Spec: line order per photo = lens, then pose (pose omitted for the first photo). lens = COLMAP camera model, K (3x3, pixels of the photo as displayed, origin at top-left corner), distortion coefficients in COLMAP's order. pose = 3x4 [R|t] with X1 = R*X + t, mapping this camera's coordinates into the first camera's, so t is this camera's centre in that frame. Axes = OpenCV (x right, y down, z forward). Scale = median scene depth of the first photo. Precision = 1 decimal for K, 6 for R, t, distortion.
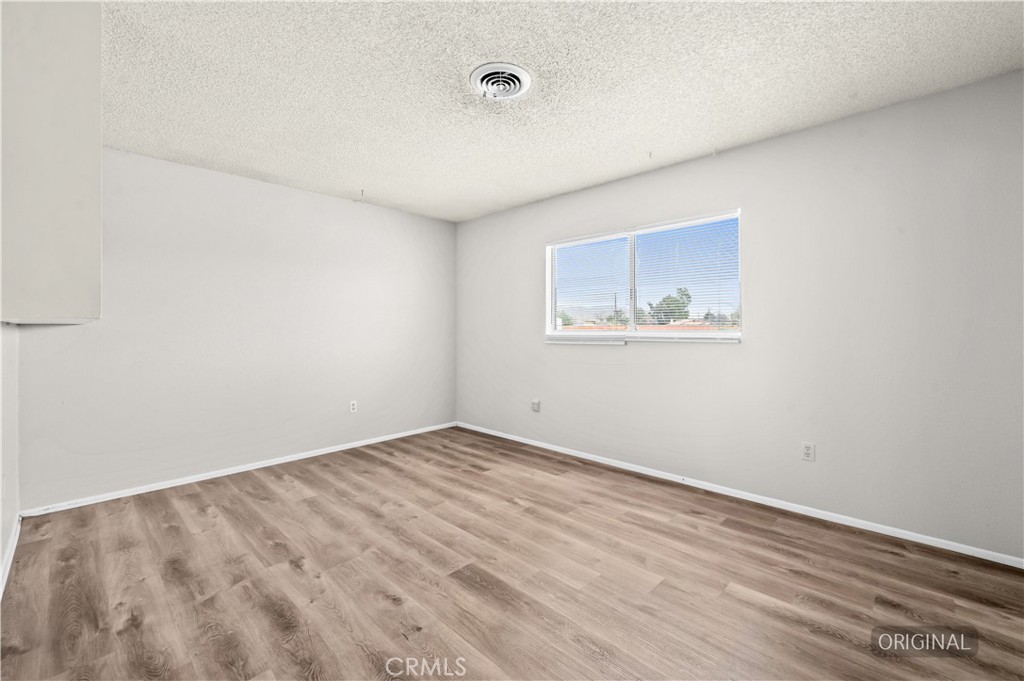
lens RADIAL K [[415.7, 0, 514.6], [0, 415.7, 335.3], [0, 0, 1]] dist [0.001312, 0.000202]
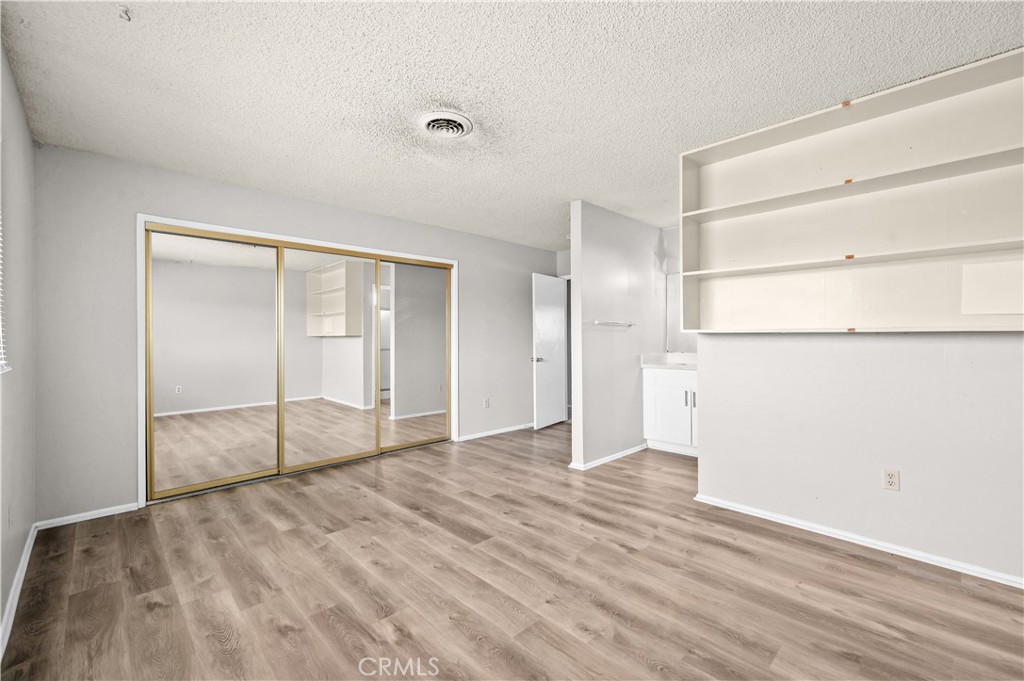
lens RADIAL K [[433.7, 0, 516.0], [0, 433.7, 338.5], [0, 0, 1]] dist [-0.003178, -0.000199]
pose [[-0.999649, 0.007096, 0.025527, -0.237225], [0.007613, 0.999767, 0.020191, -0.044350], [-0.025377, 0.020378, -0.999470, 2.035975]]
